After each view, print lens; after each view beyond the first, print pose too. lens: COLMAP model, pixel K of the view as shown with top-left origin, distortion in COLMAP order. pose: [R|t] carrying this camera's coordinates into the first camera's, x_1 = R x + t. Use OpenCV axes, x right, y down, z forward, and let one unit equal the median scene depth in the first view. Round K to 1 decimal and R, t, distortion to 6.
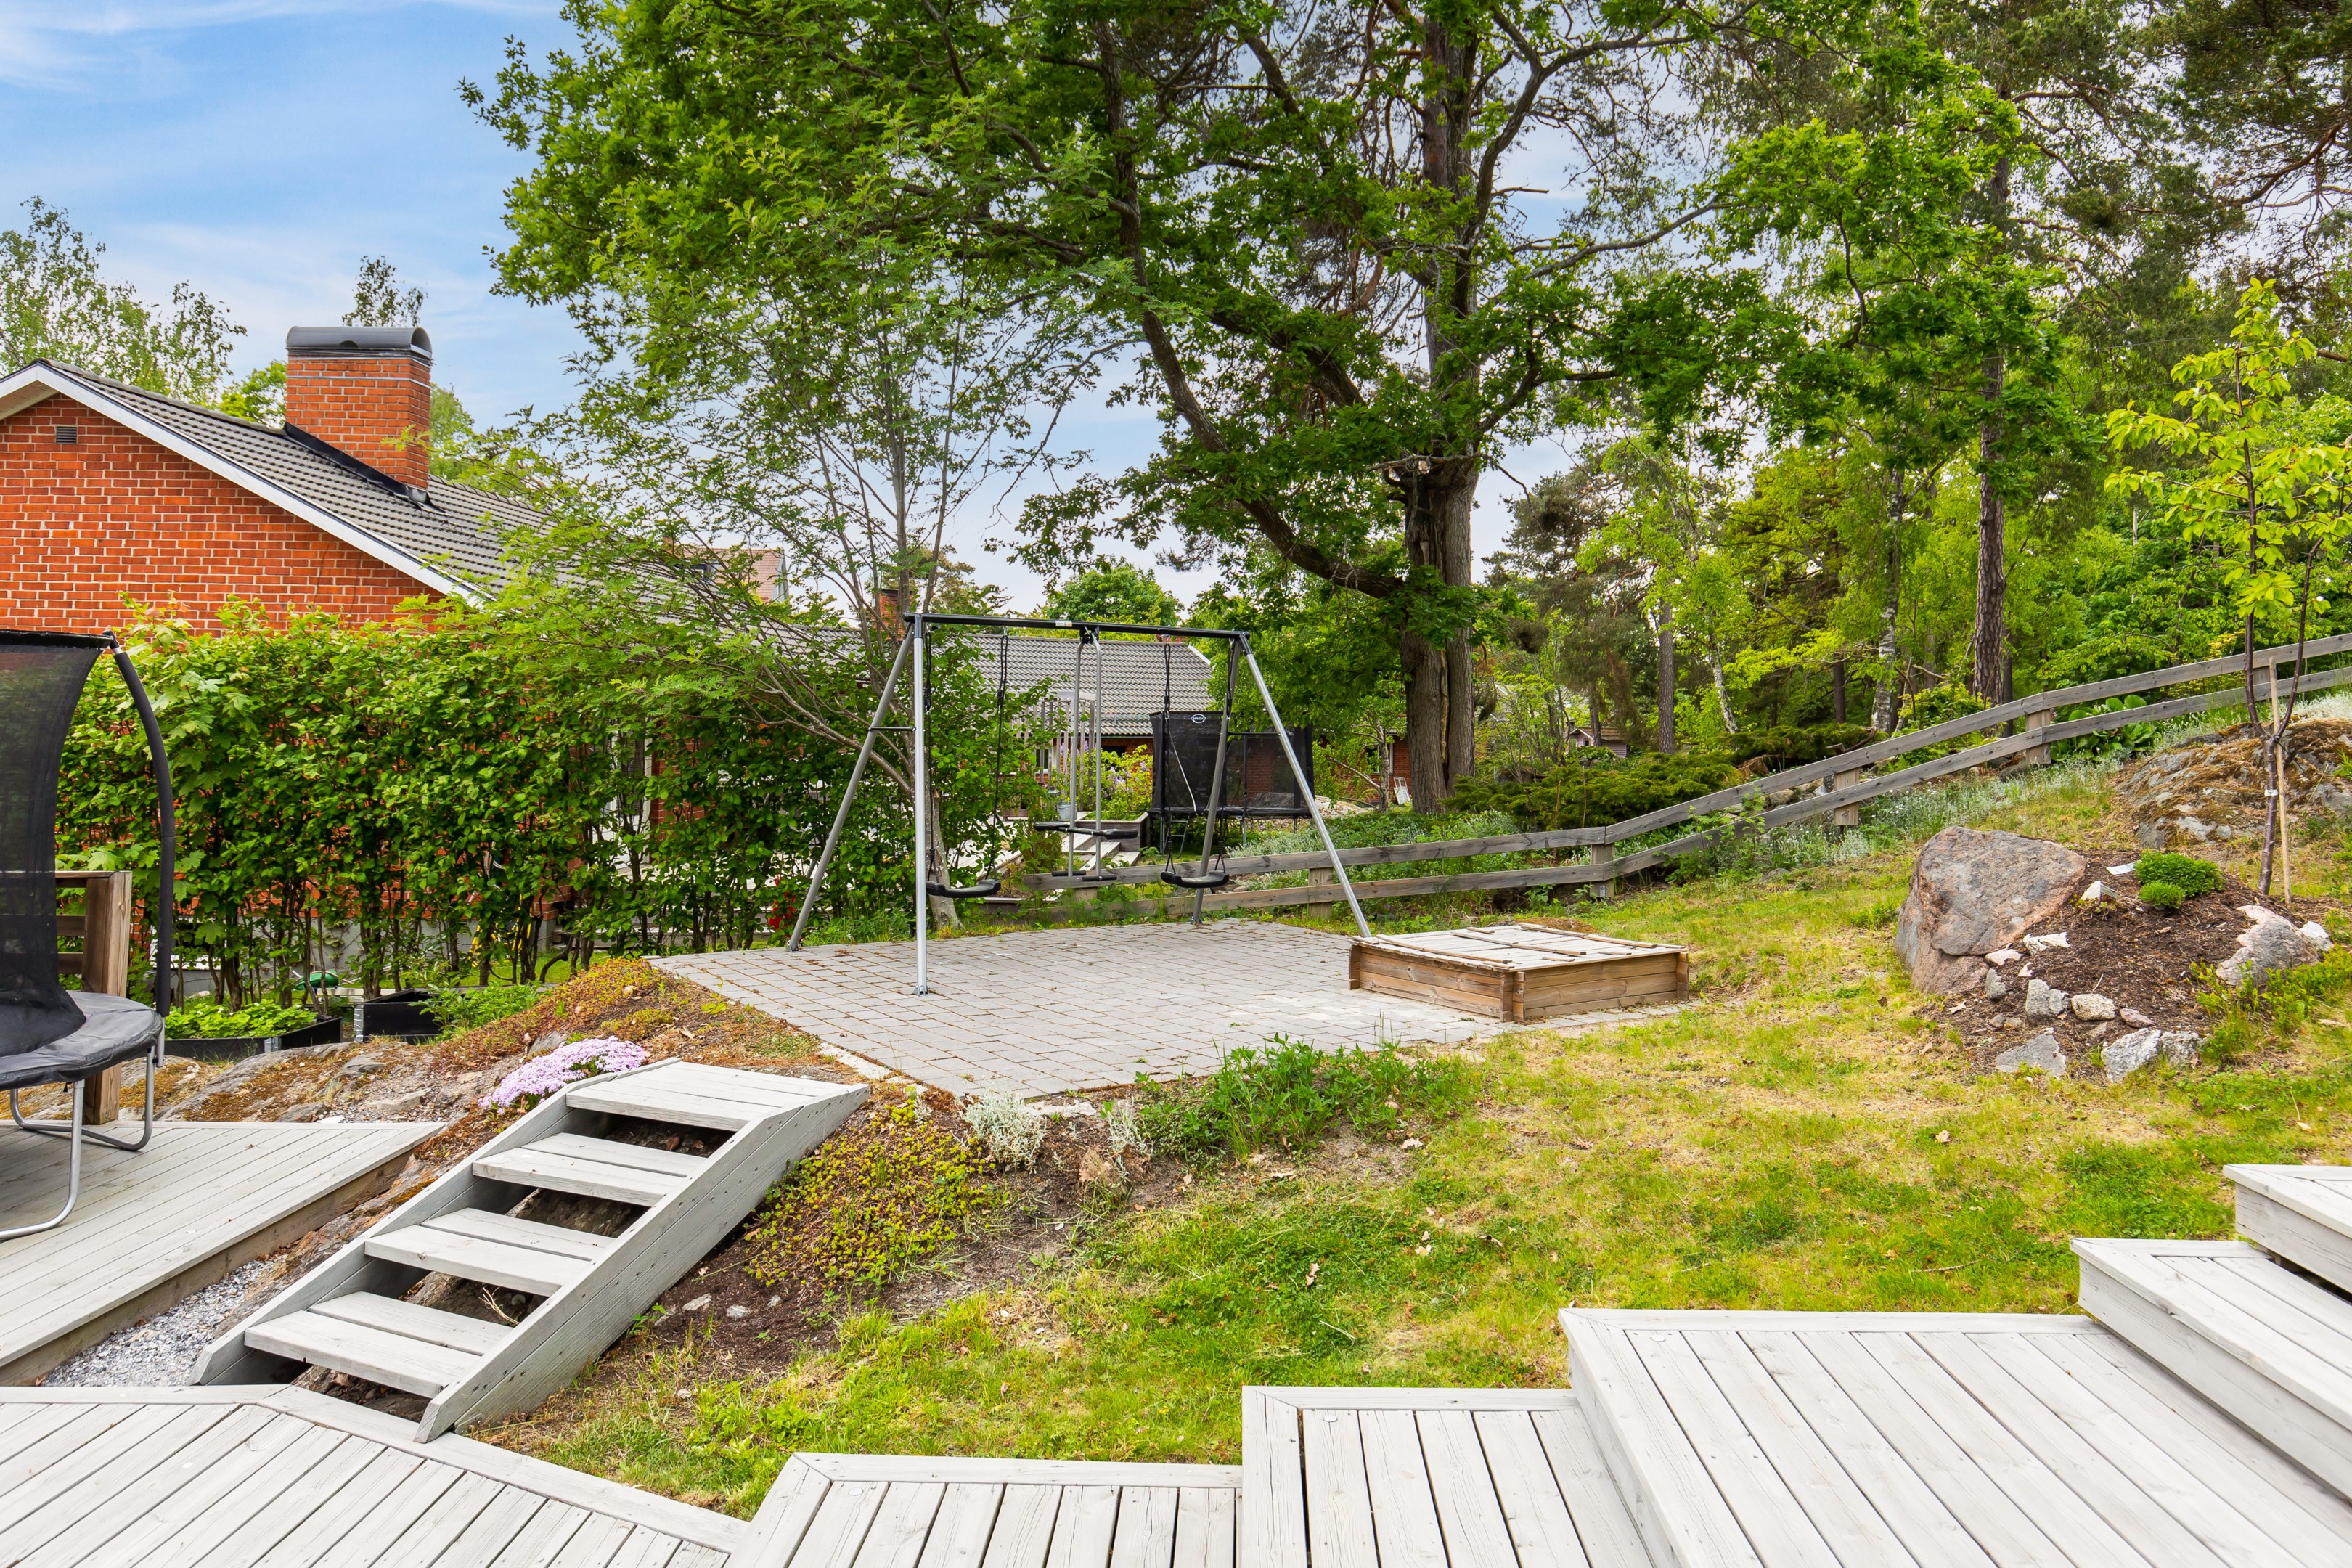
lens RADIAL K [[1636.7, 0, 1251.8], [0, 1636.7, 683.7], [0, 0, 1]] dist [-0.000400, -0.001093]
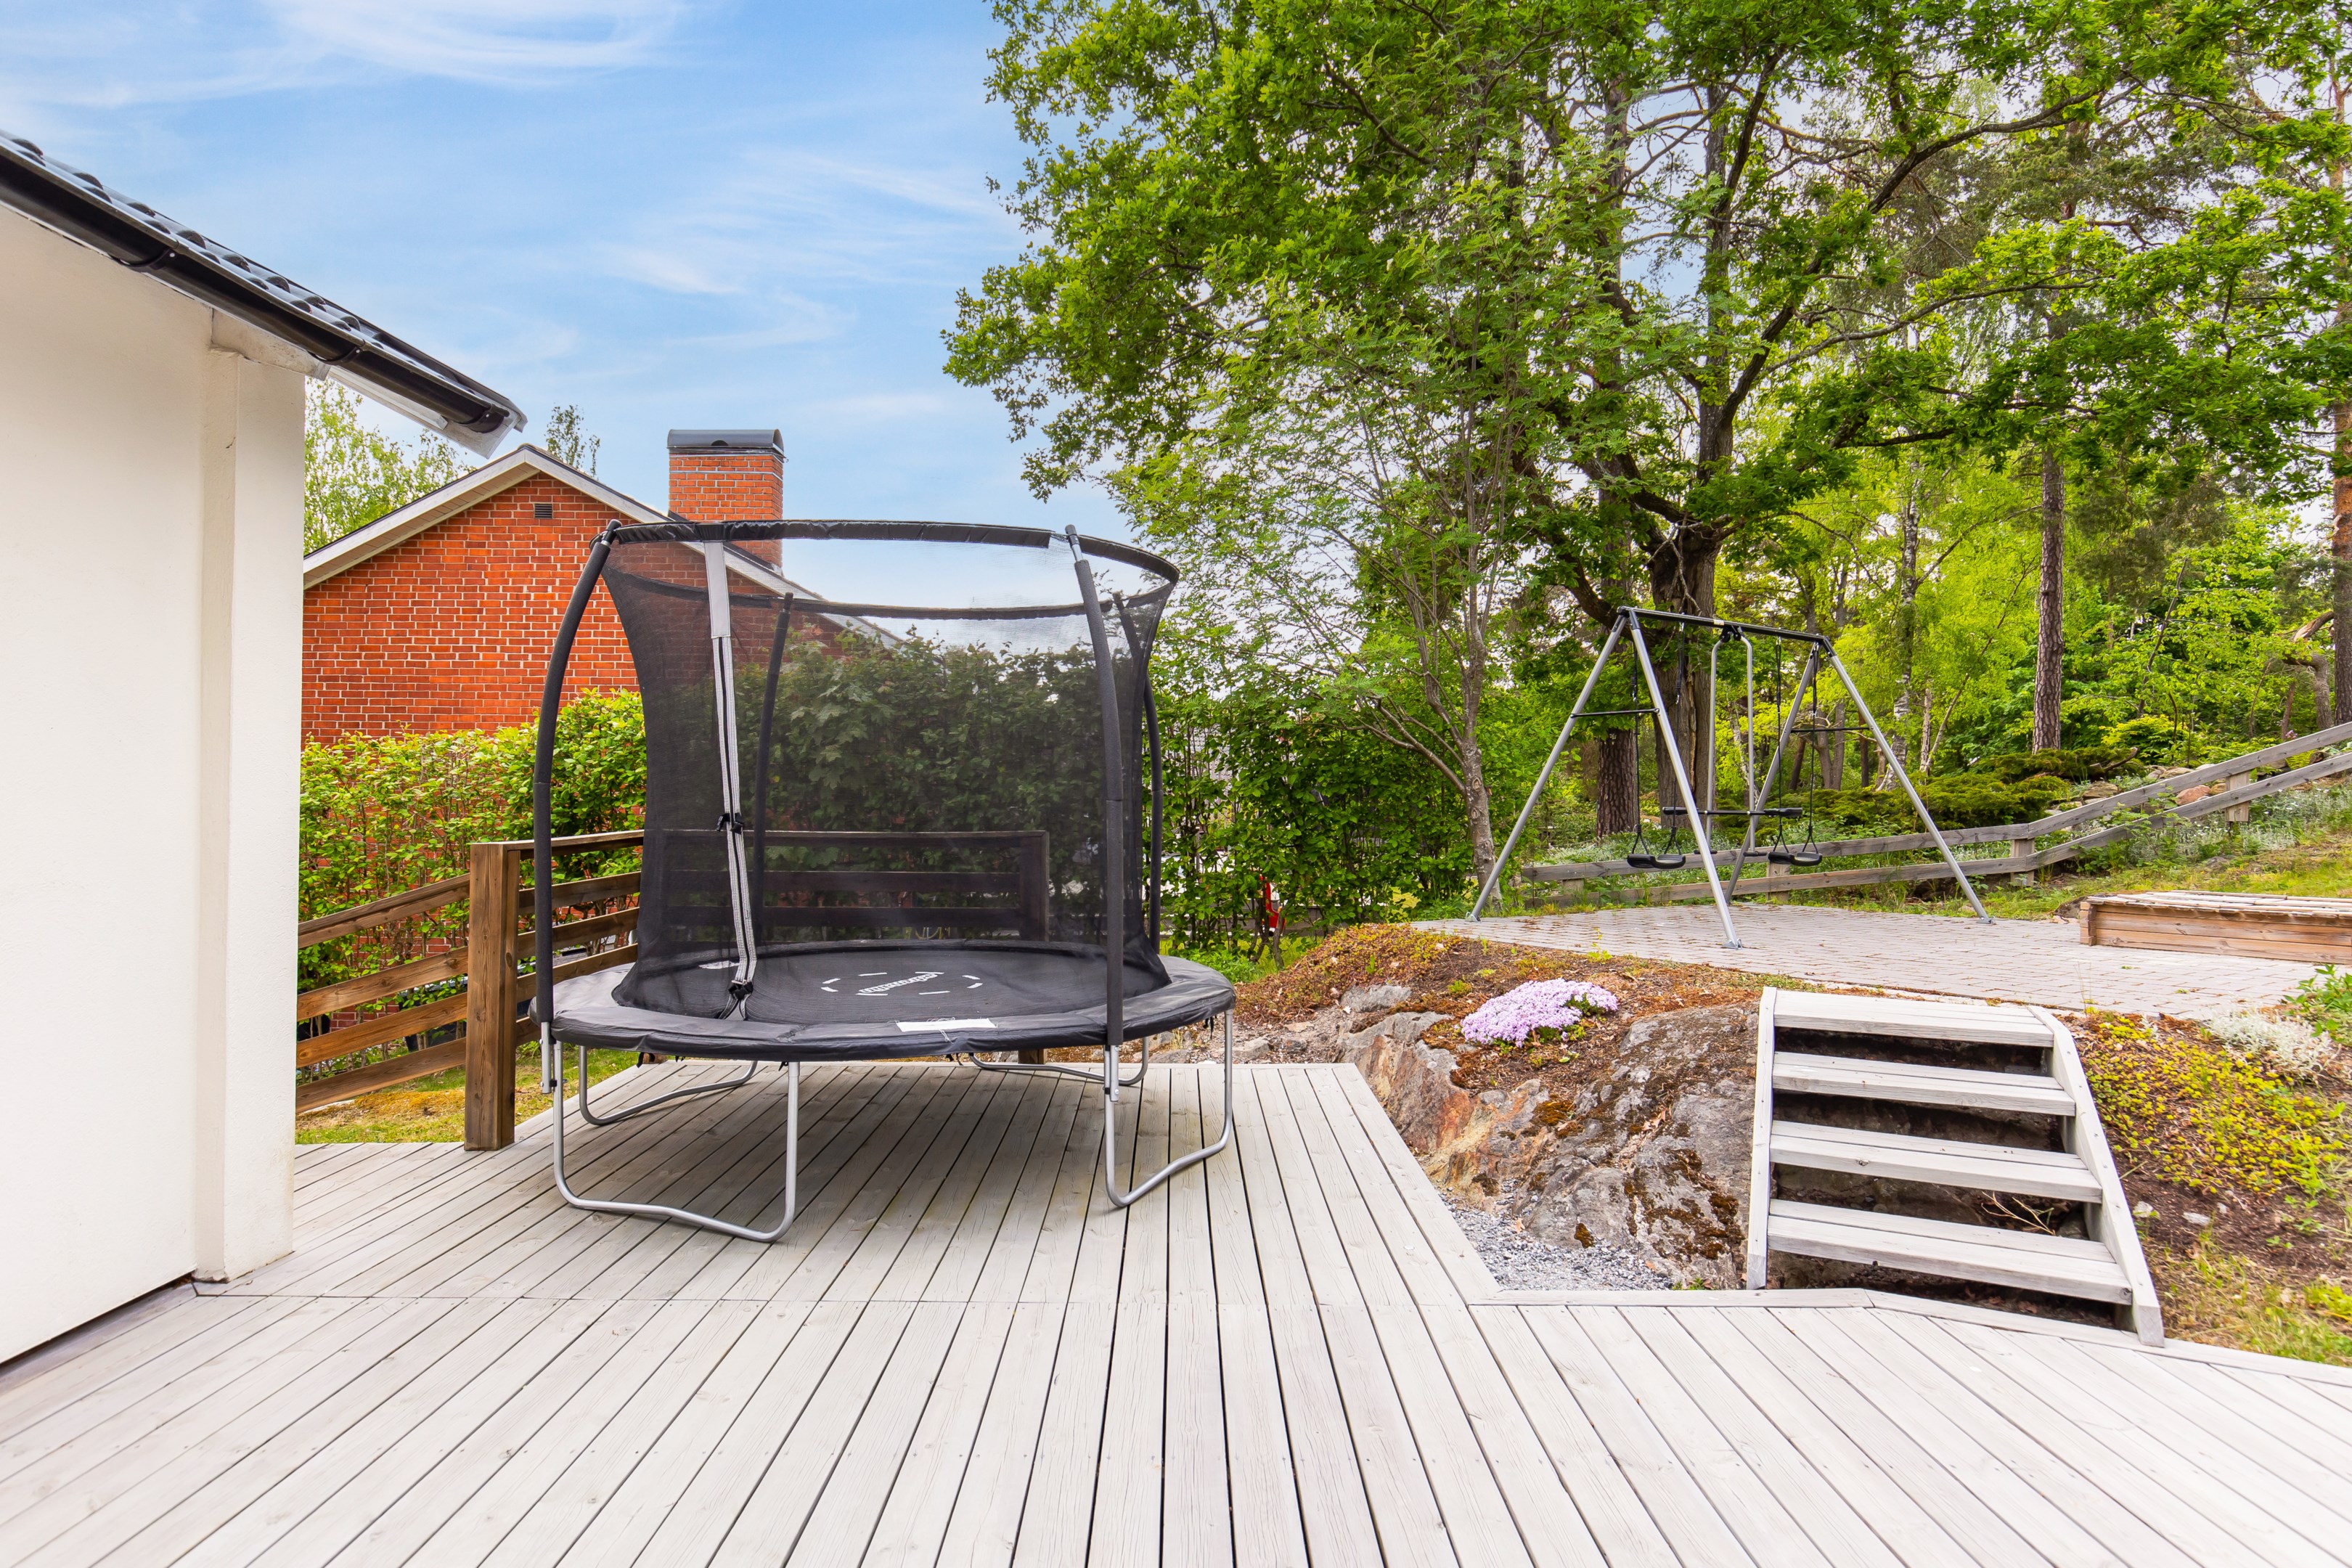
lens RADIAL K [[1325.4, 0, 1176.6], [0, 1325.4, 789.2], [0, 0, 1]] dist [-0.000534, 0.000228]
pose [[0.999881, -0.009114, -0.012424, -0.275072], [0.009335, 0.999798, 0.017803, 0.033107], [0.012260, -0.017917, 0.999764, 0.067314]]
